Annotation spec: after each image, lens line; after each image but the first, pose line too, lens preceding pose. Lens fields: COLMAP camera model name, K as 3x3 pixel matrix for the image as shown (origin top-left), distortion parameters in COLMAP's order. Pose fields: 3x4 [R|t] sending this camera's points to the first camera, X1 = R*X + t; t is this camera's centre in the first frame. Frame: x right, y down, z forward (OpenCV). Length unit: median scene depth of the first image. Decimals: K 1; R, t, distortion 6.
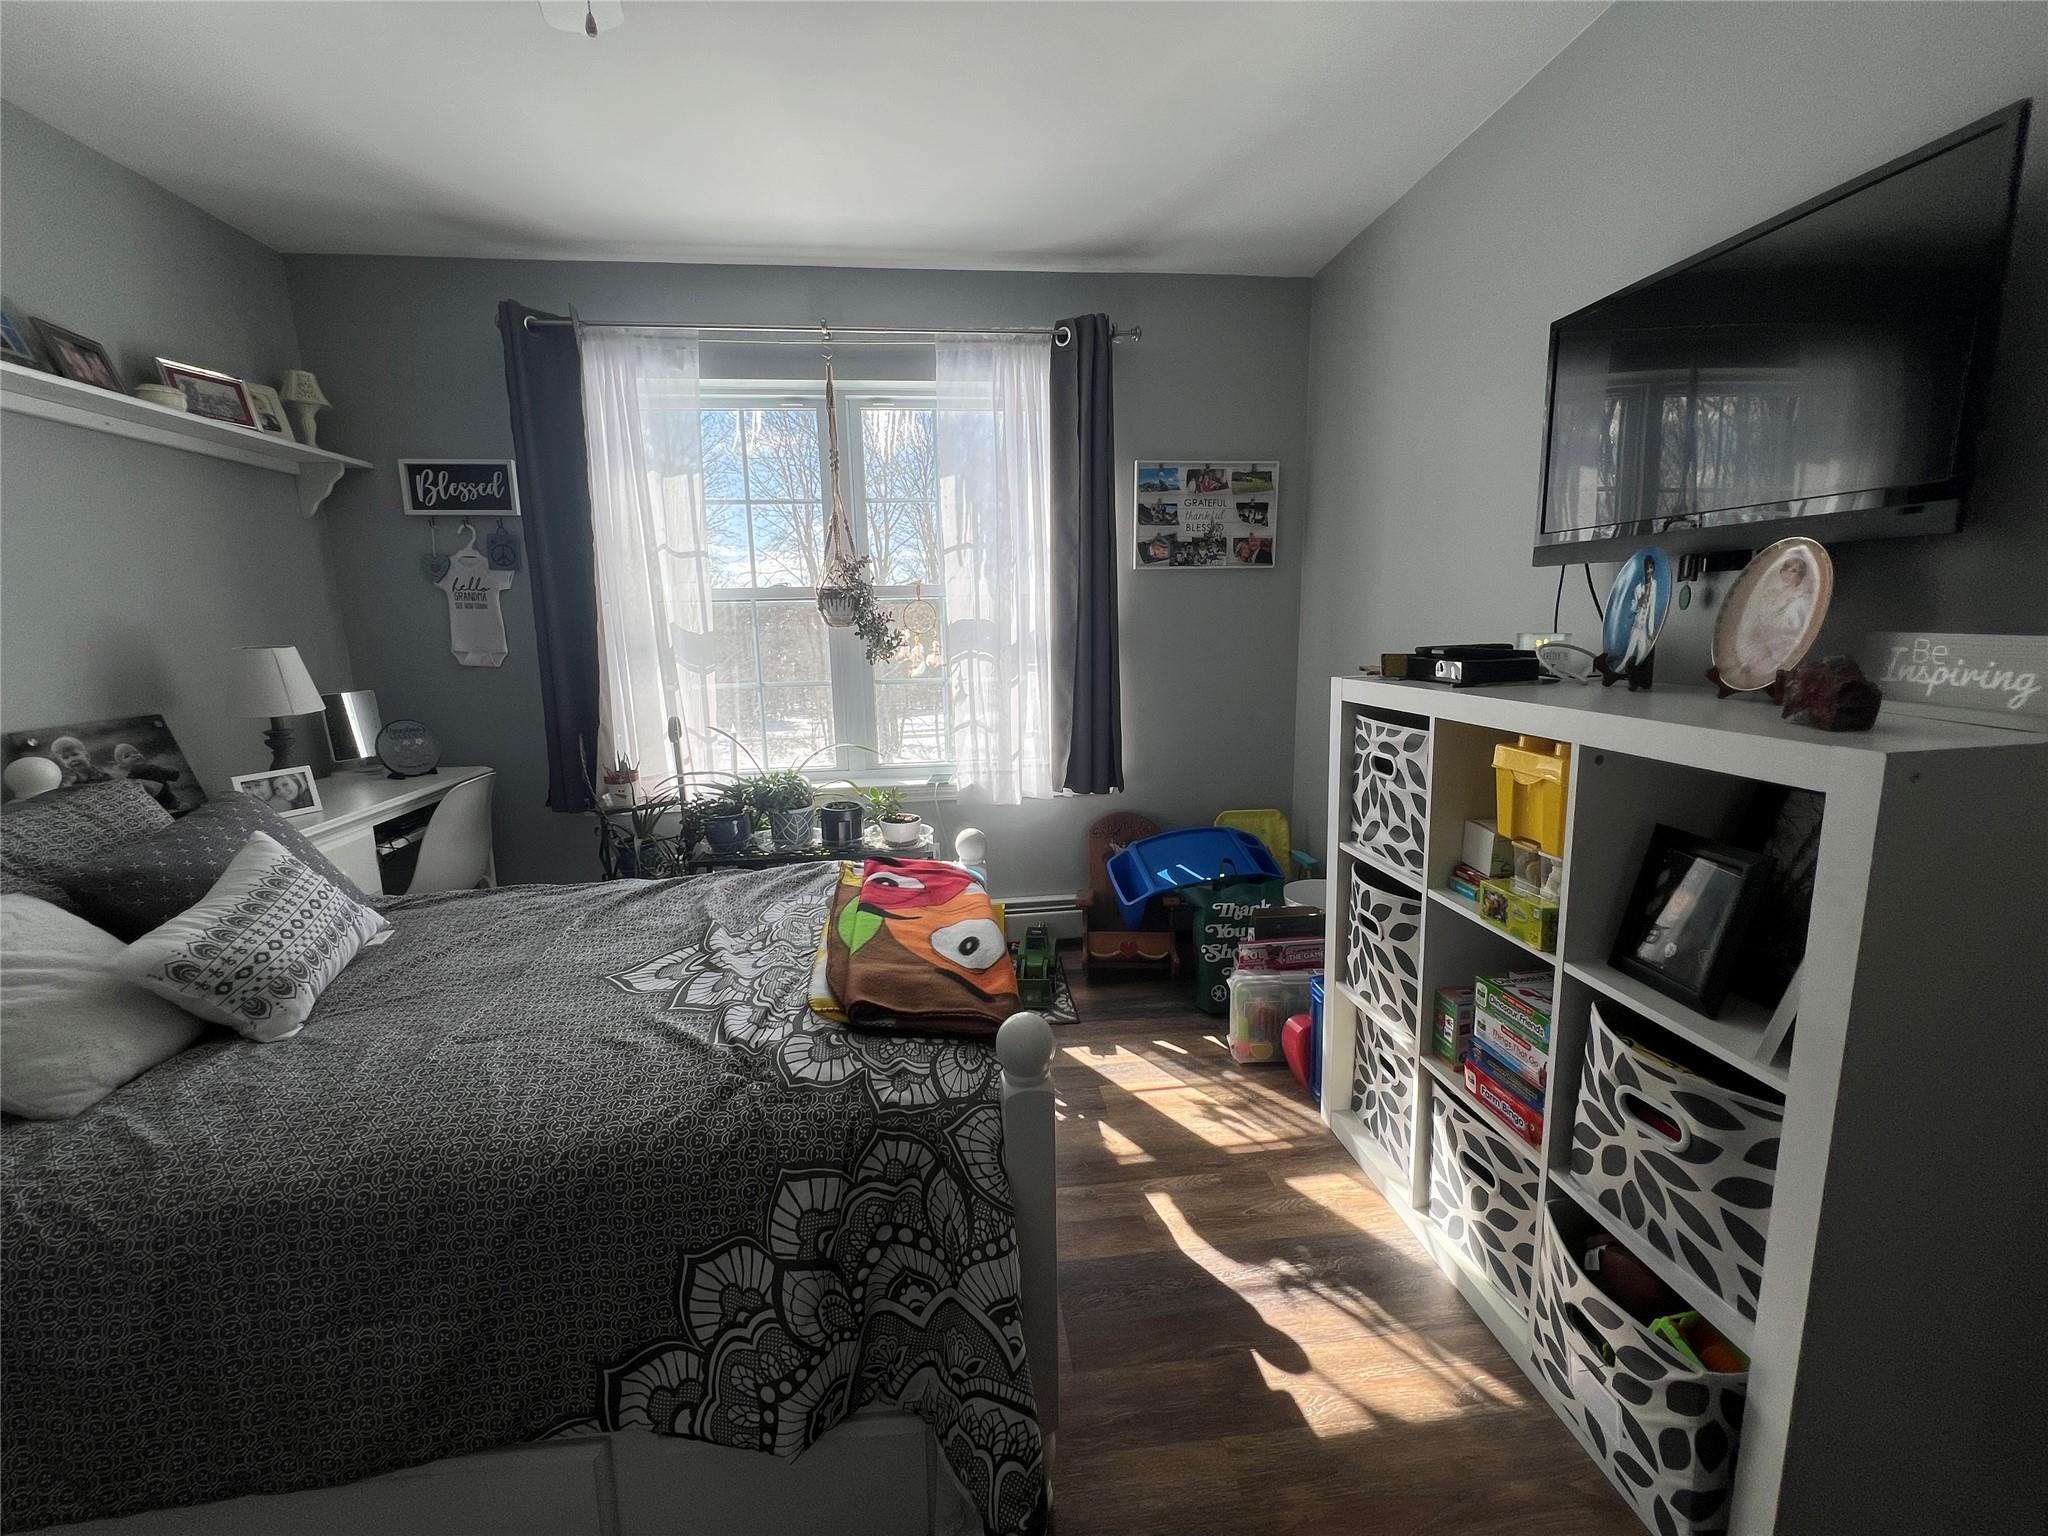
lens RADIAL K [[825.5, 0, 1027.6], [0, 825.5, 758.4], [0, 0, 1]] dist [-0.000348, 0.000802]
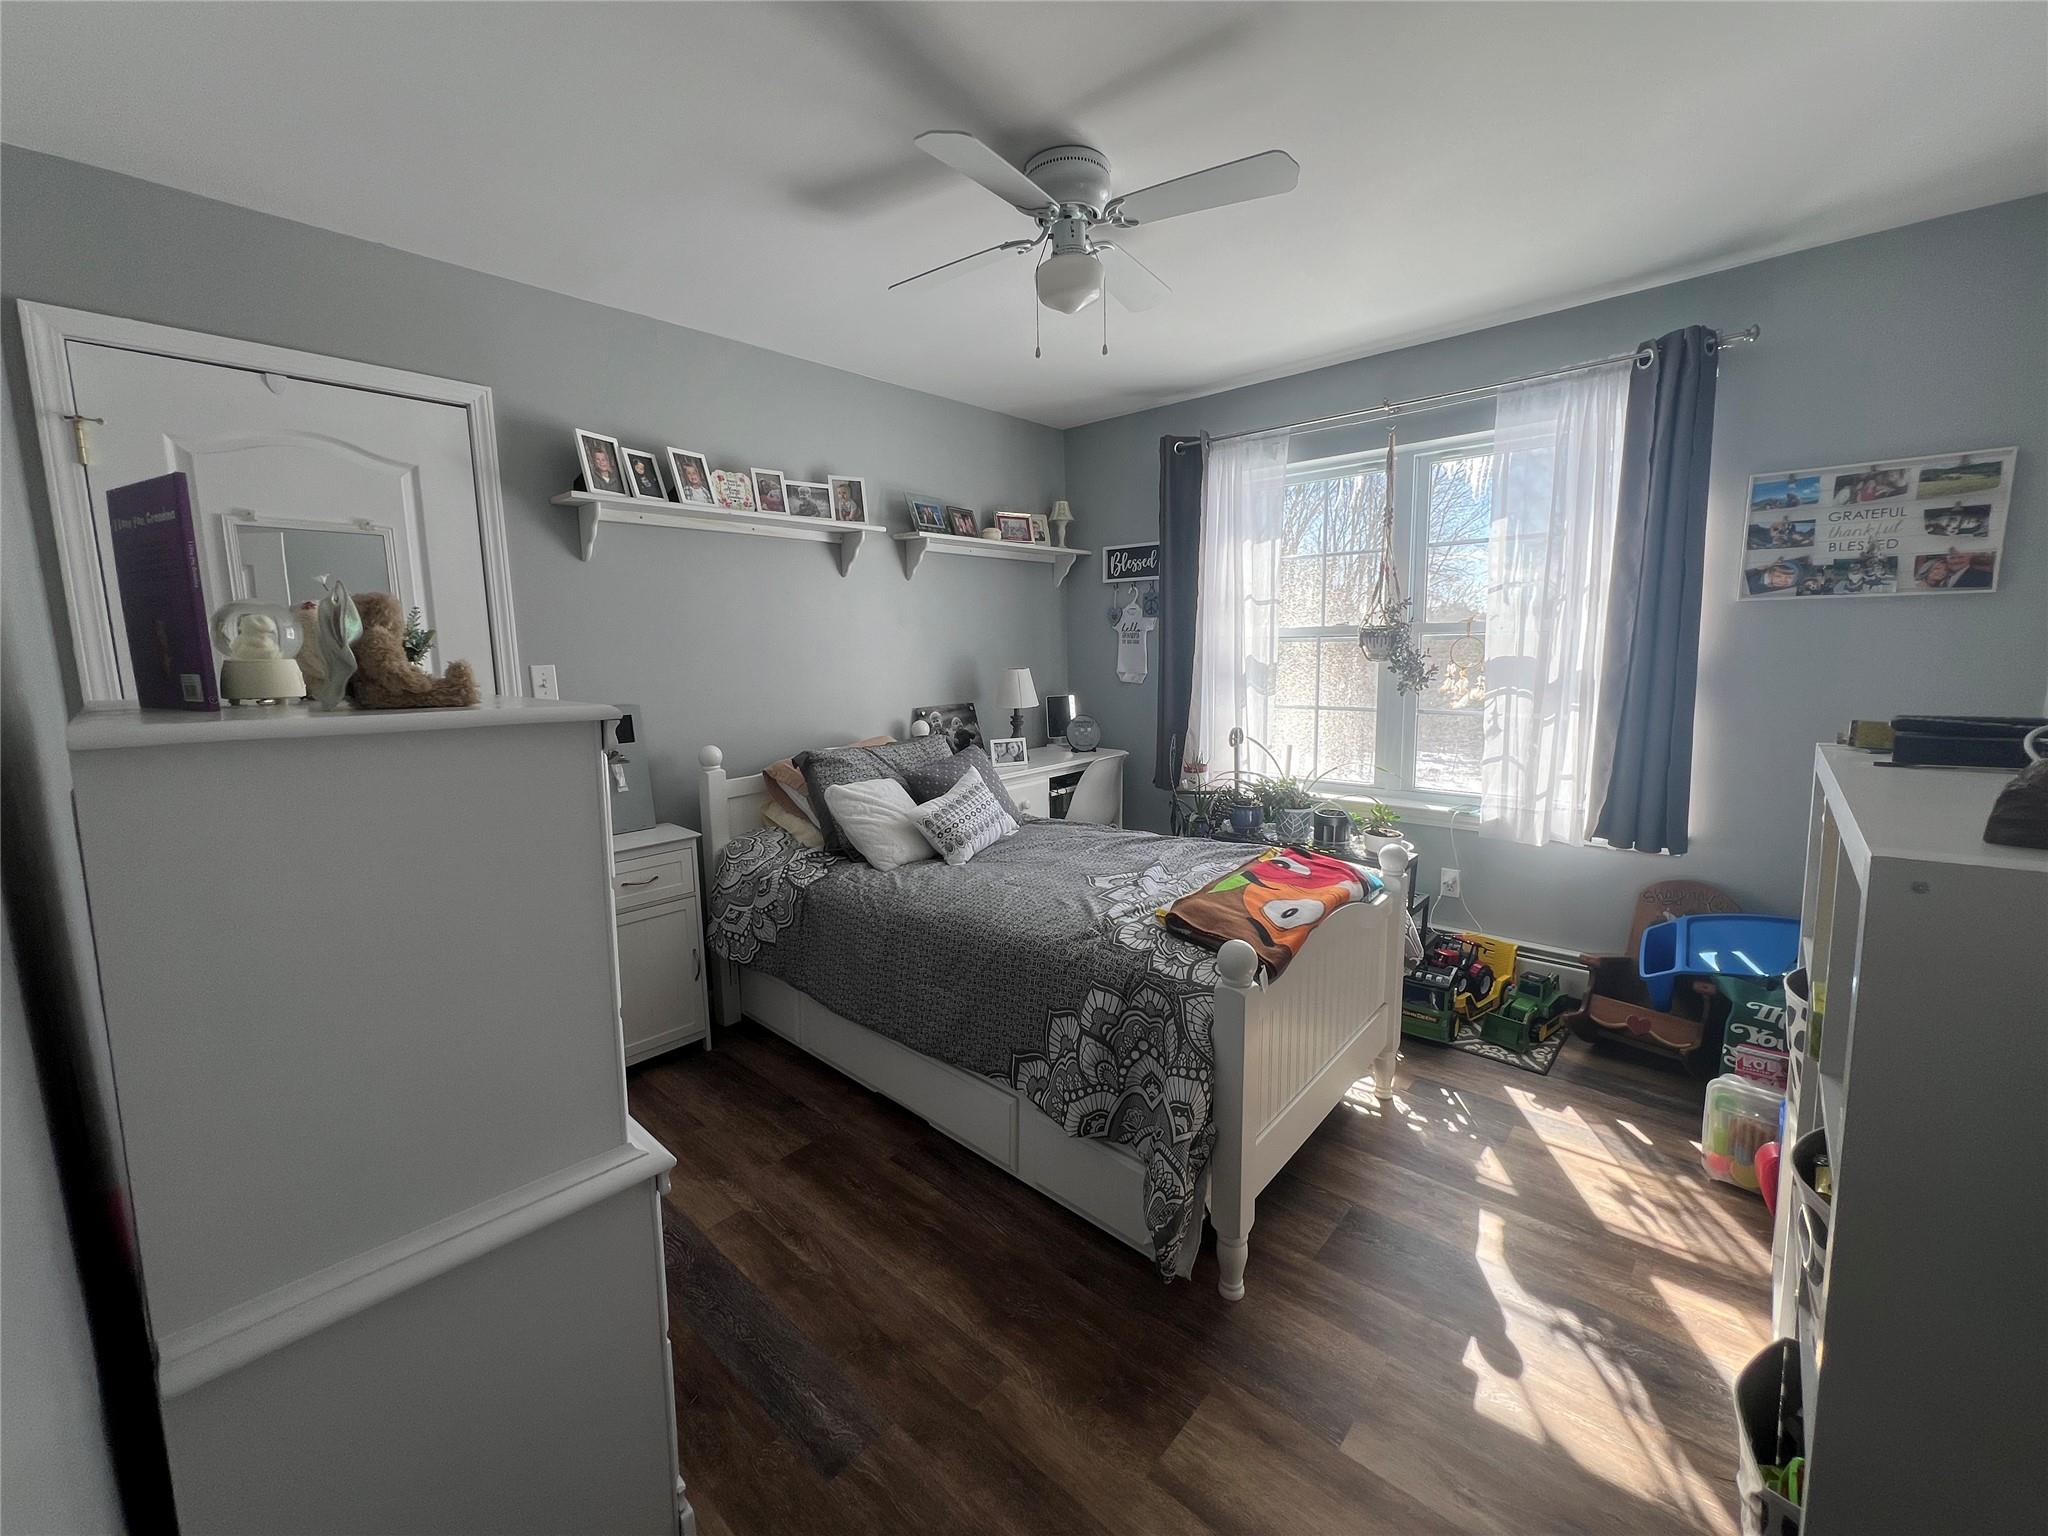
lens RADIAL K [[825.5, 0, 1019.8], [0, 825.5, 759.7], [0, 0, 1]] dist [-0.000348, 0.000802]
pose [[0.662472, 0.111267, -0.740777, 0.349863], [-0.122059, 0.991724, 0.039804, -0.011176], [0.739075, 0.064049, 0.670571, -0.137905]]
